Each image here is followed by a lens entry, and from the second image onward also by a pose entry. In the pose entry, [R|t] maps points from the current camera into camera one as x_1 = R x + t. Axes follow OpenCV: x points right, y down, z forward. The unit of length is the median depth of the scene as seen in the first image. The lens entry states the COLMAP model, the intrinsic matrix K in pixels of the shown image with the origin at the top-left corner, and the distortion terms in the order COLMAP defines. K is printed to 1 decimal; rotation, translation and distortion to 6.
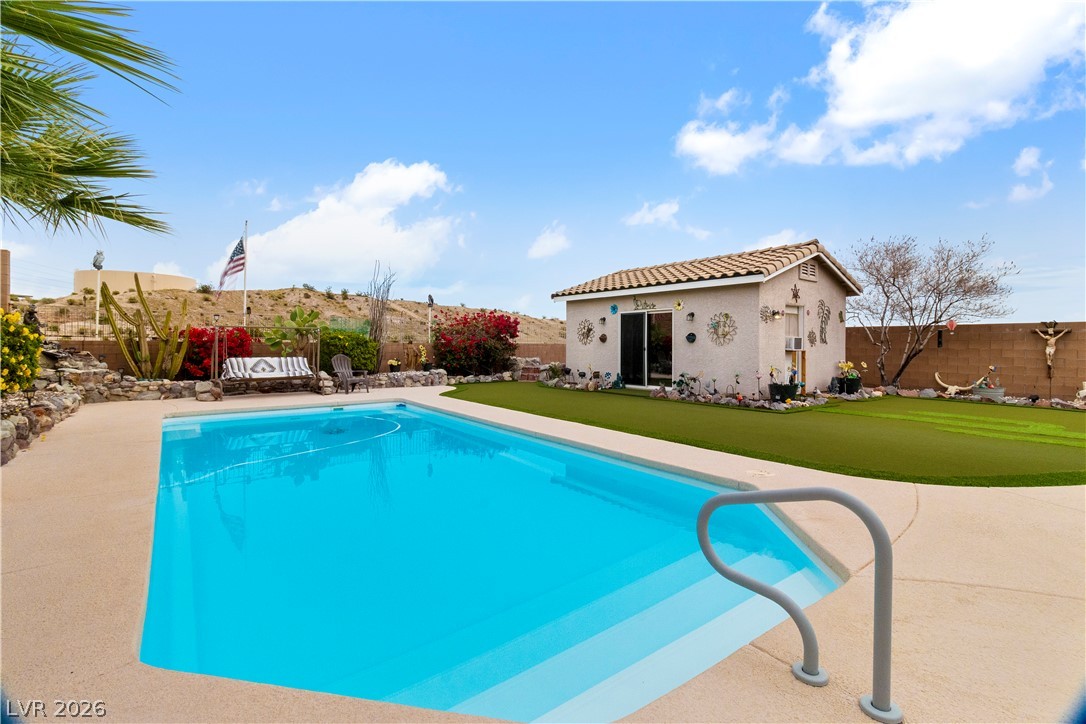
lens RADIAL K [[496.4, 0, 547.1], [0, 496.4, 347.1], [0, 0, 1]] dist [0.001758, -0.000317]
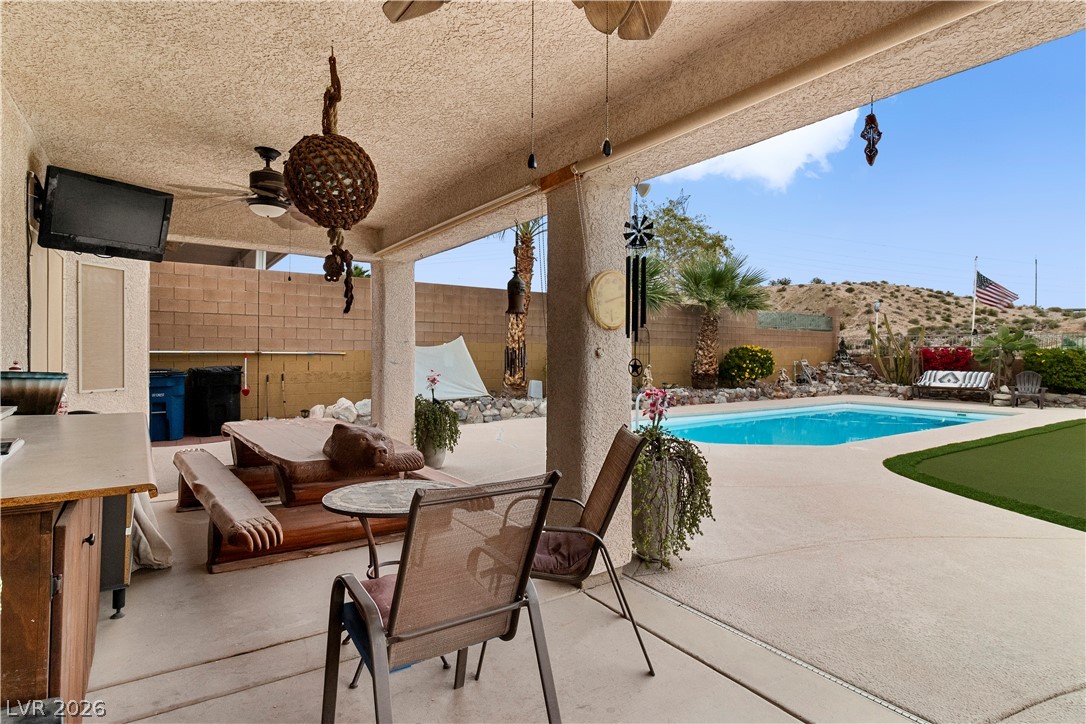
lens RADIAL K [[559.8, 0, 549.9], [0, 559.8, 360.7], [0, 0, 1]] dist [0.002432, 0.000637]
pose [[-0.048444, 0.009426, -0.998781, 0.839222], [-0.011704, 0.999881, 0.010004, -0.007445], [0.998757, 0.012174, -0.048328, 0.053508]]
